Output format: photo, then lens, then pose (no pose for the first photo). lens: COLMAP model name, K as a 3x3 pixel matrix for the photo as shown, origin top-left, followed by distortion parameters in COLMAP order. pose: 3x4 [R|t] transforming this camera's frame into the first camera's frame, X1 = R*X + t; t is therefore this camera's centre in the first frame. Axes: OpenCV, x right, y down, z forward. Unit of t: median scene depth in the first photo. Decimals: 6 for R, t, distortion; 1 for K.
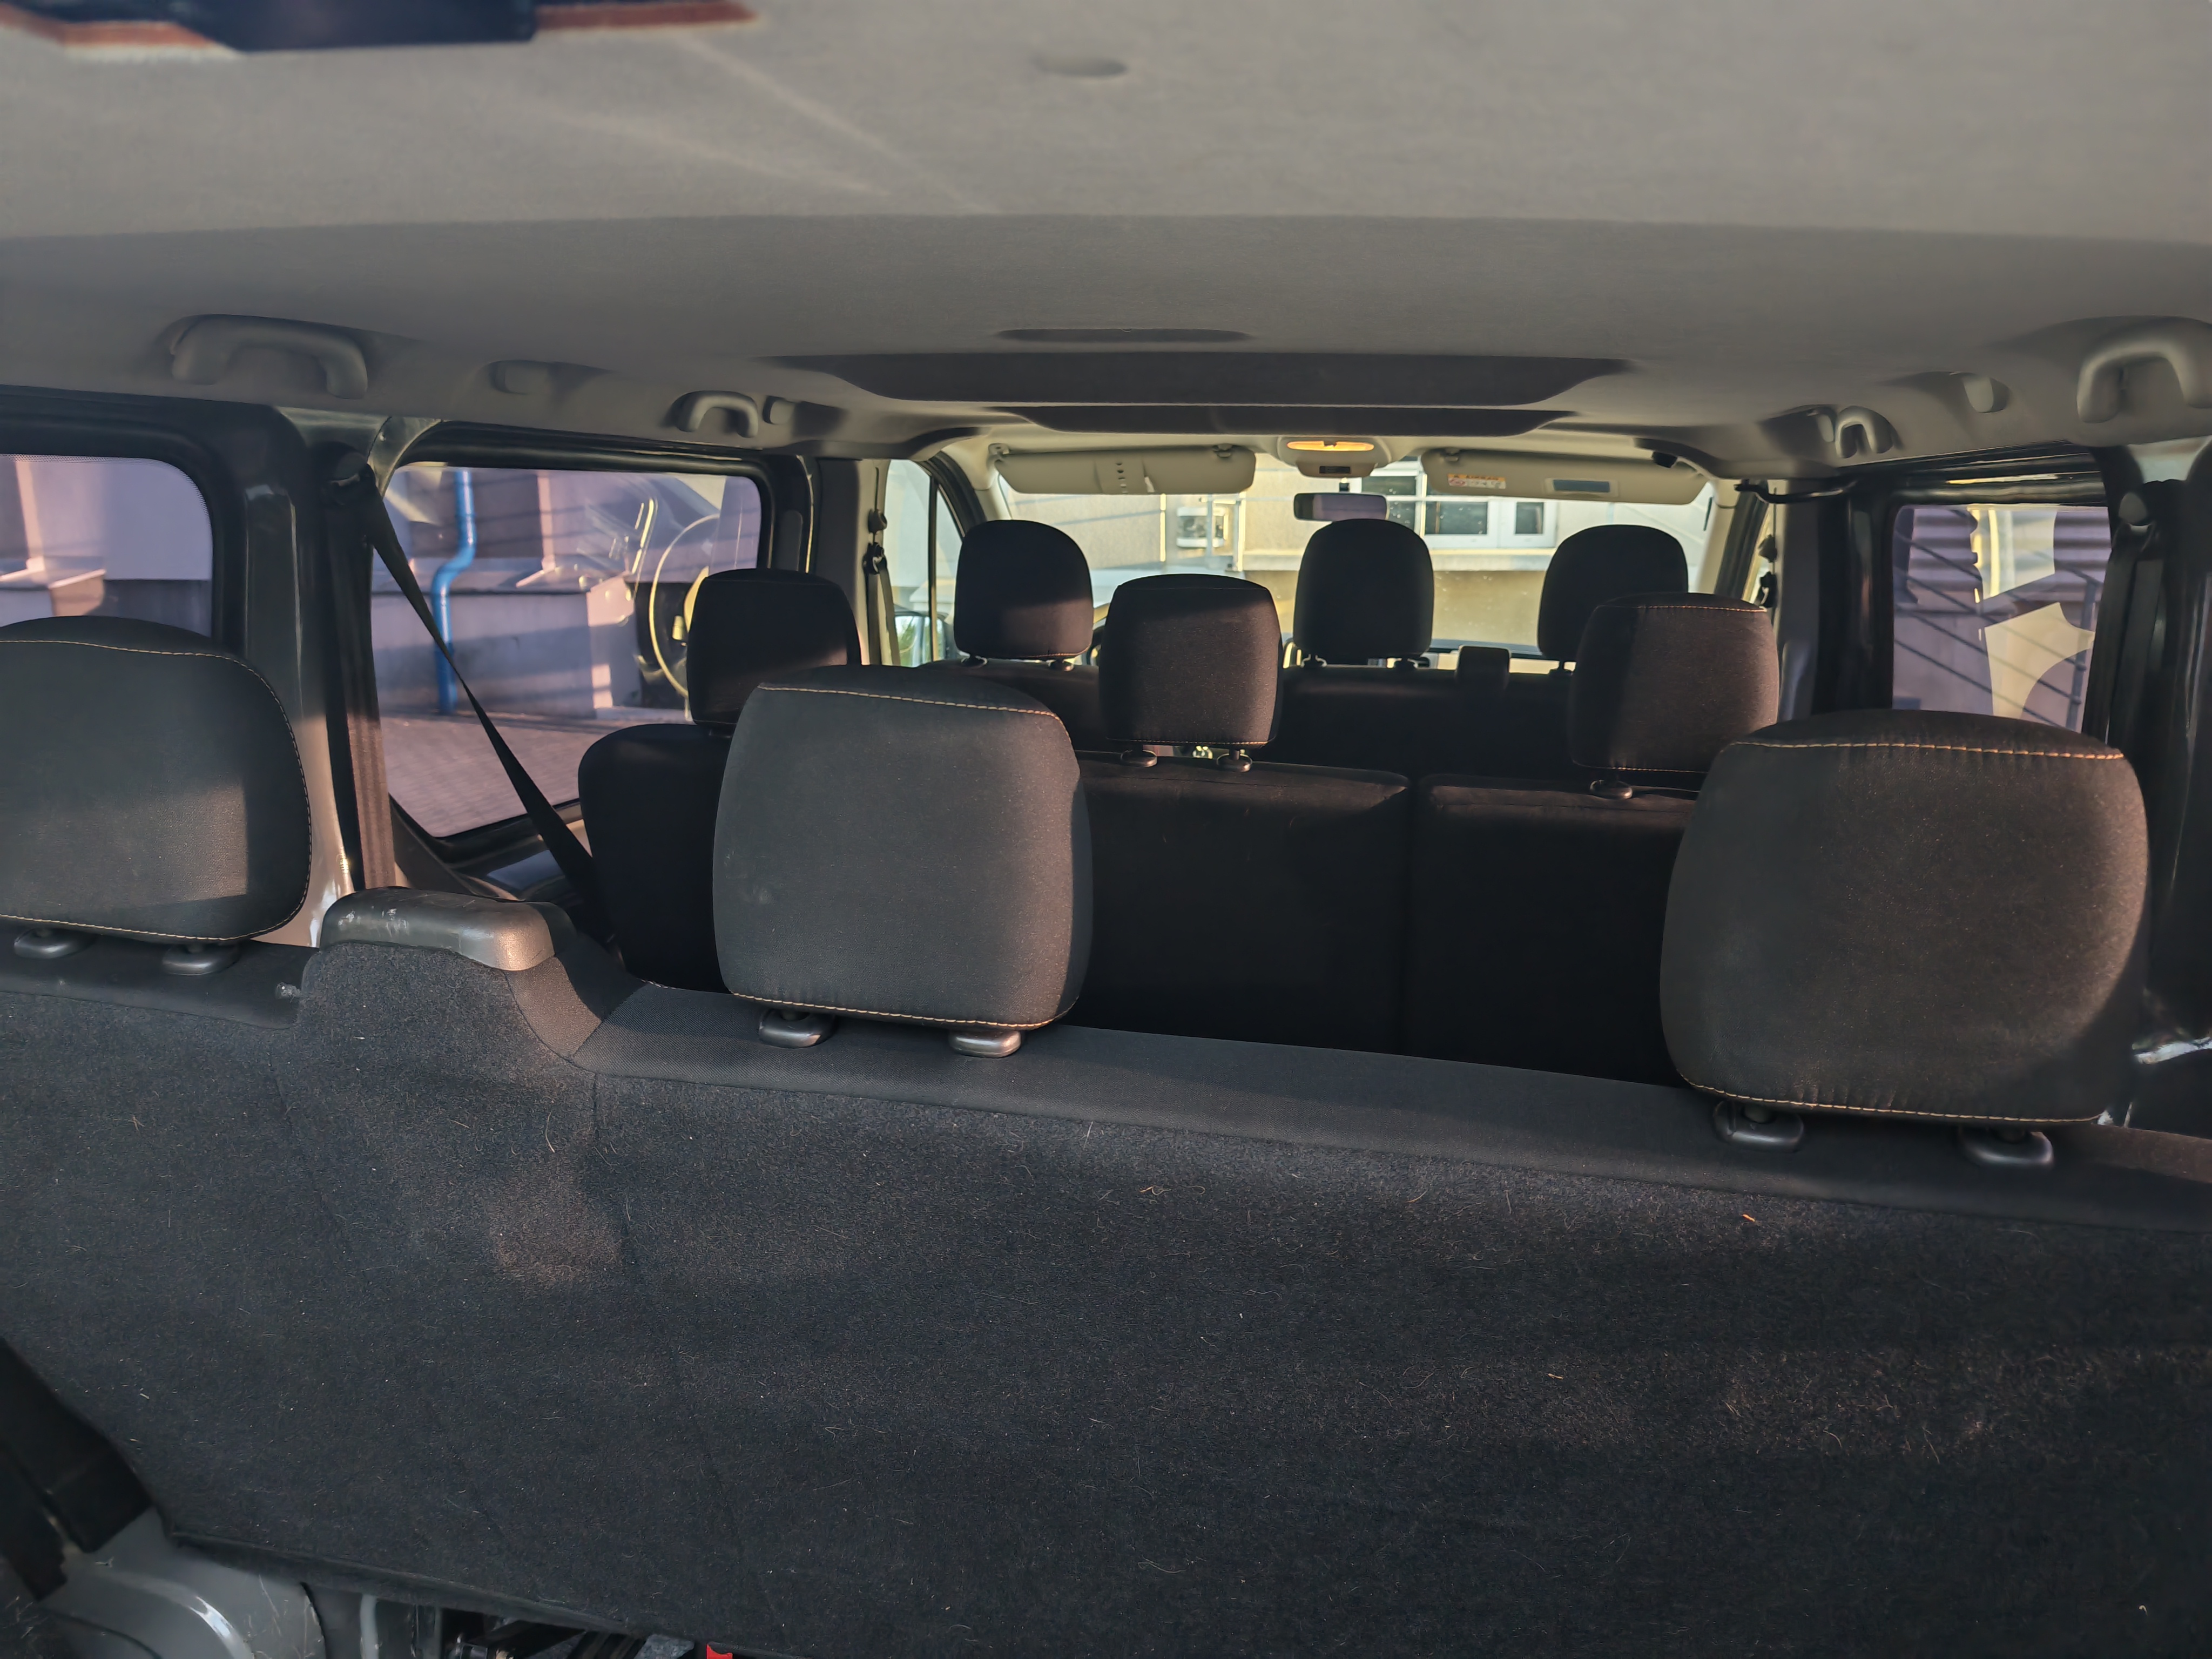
lens RADIAL K [[1510.2, 0, 1116.2], [0, 1510.2, 818.3], [0, 0, 1]] dist [-0.023907, -0.010497]
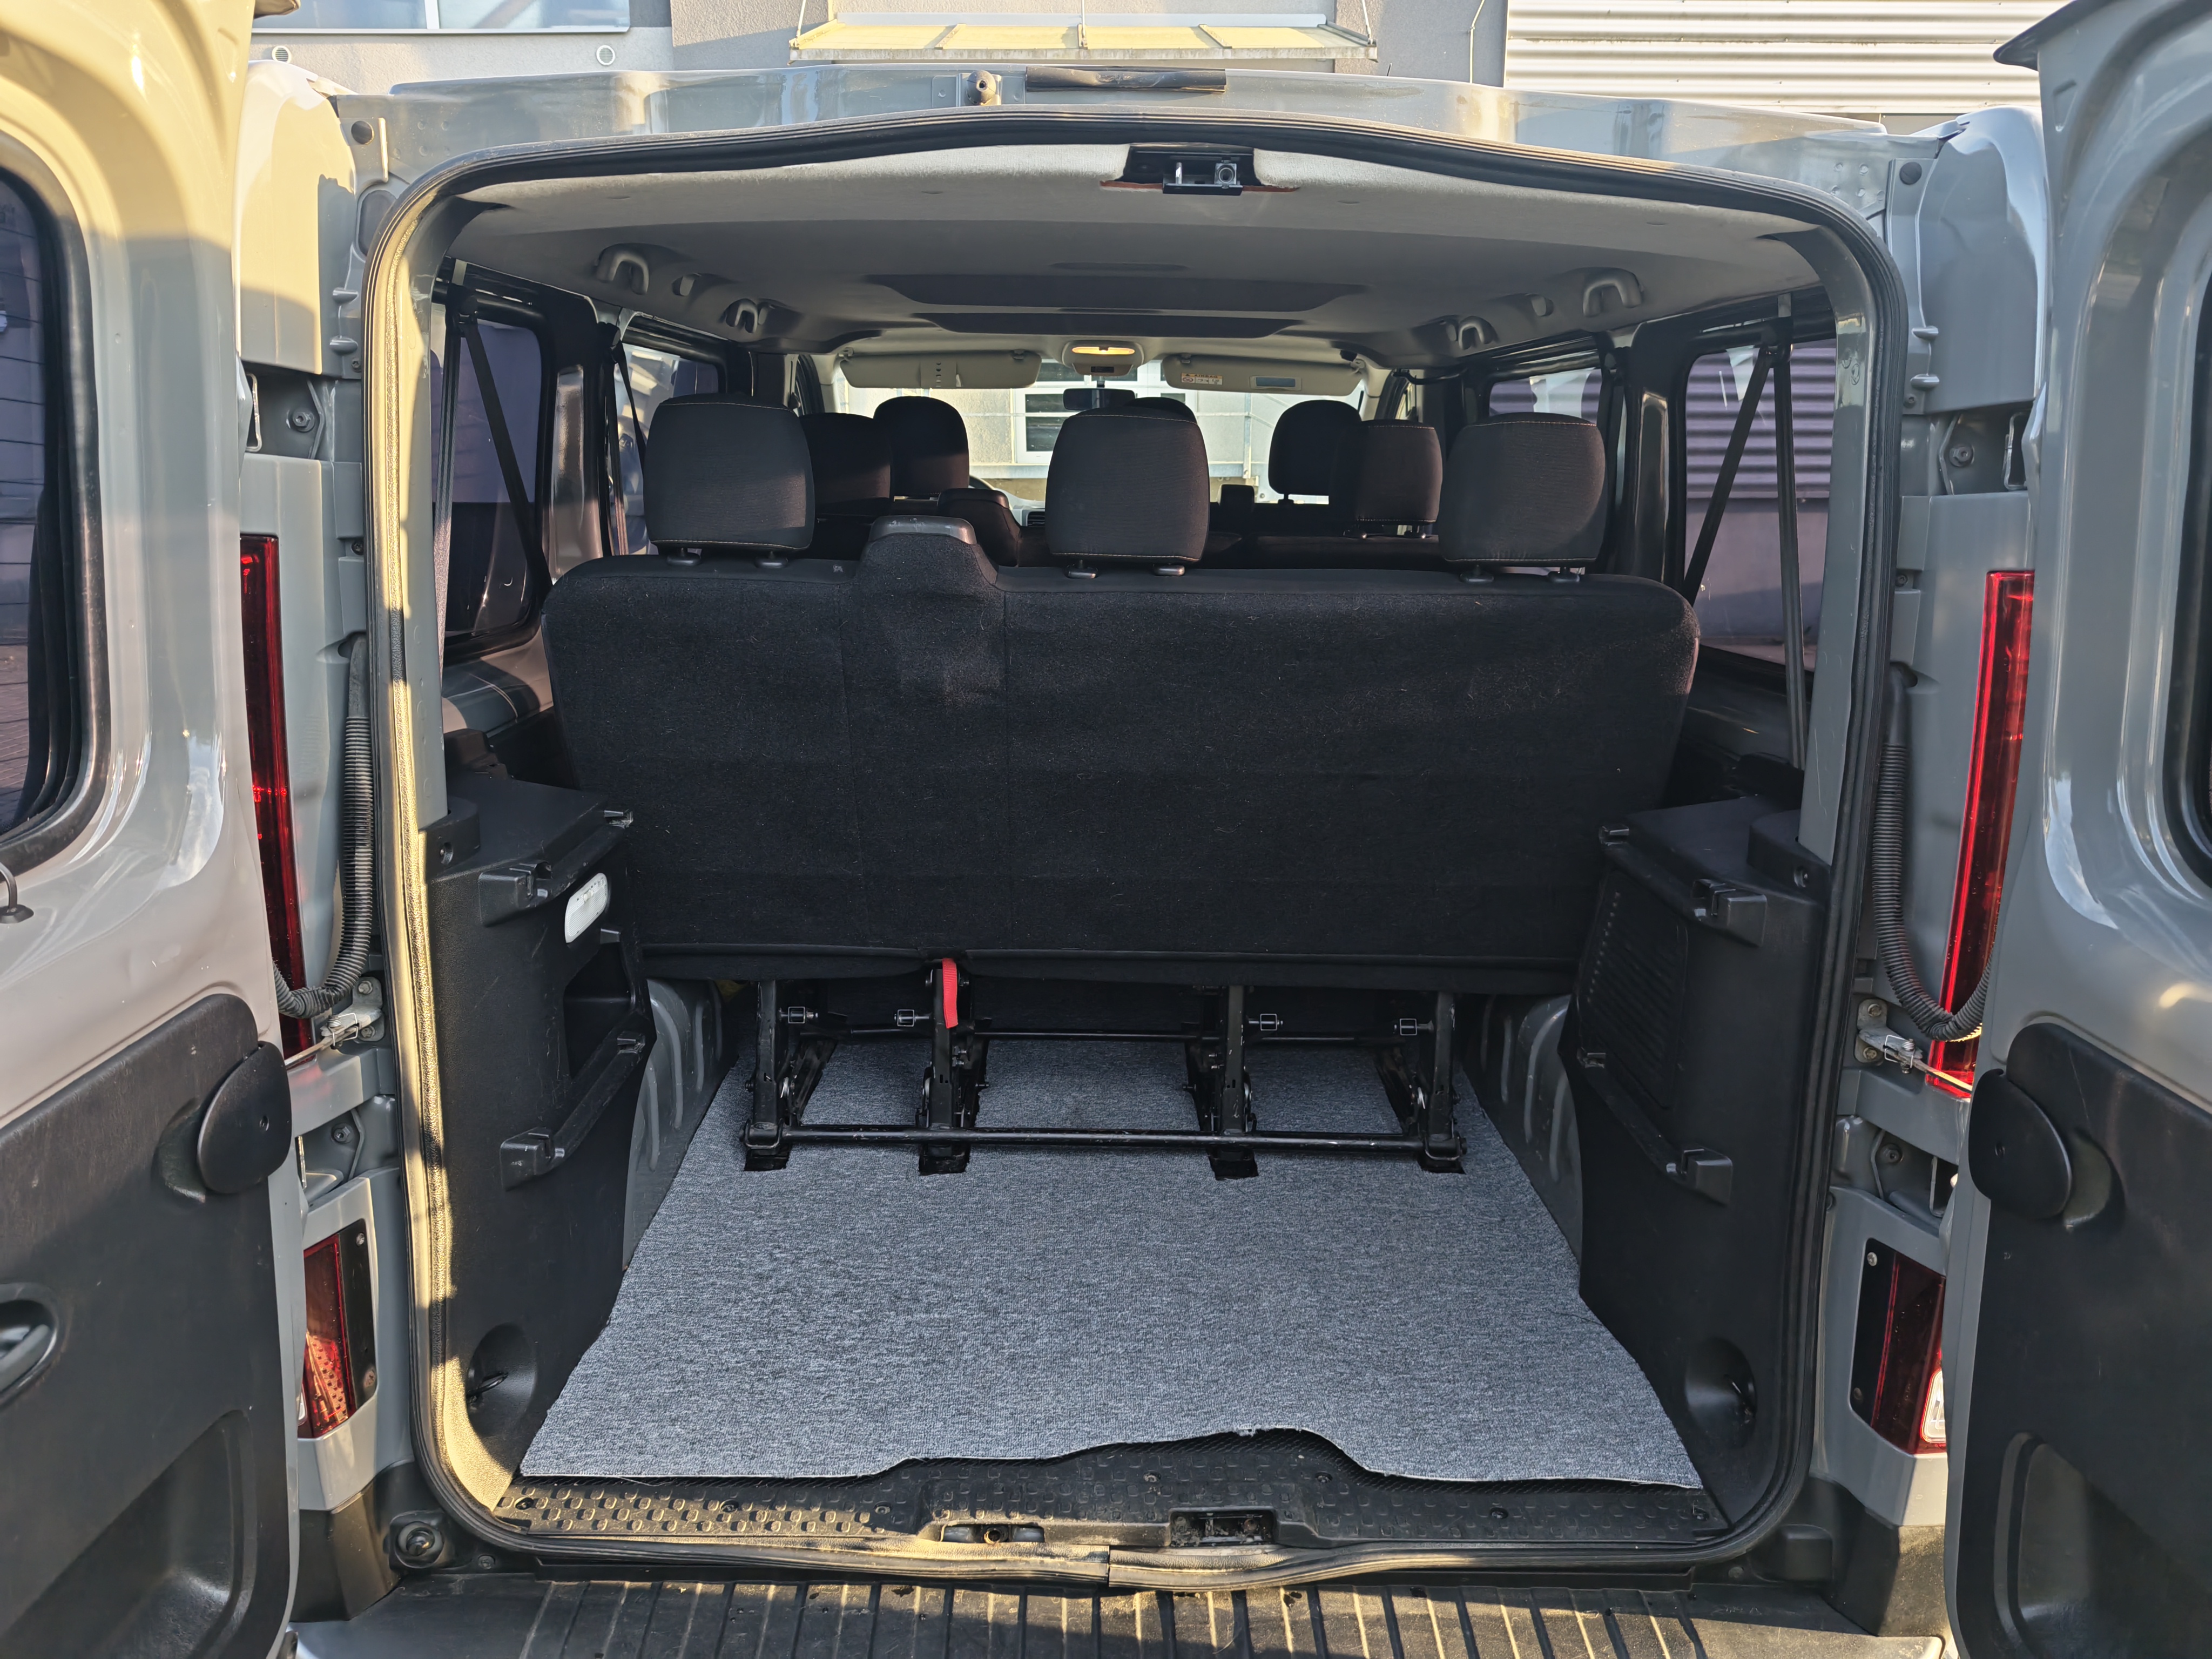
lens RADIAL K [[1510.2, 0, 1091.4], [0, 1510.2, 836.8], [0, 0, 1]] dist [-0.023907, -0.010497]
pose [[0.971333, -0.063843, 0.228990, -0.366419], [0.051915, 0.996981, 0.057745, 0.199161], [-0.231985, -0.044202, 0.971714, -0.607344]]
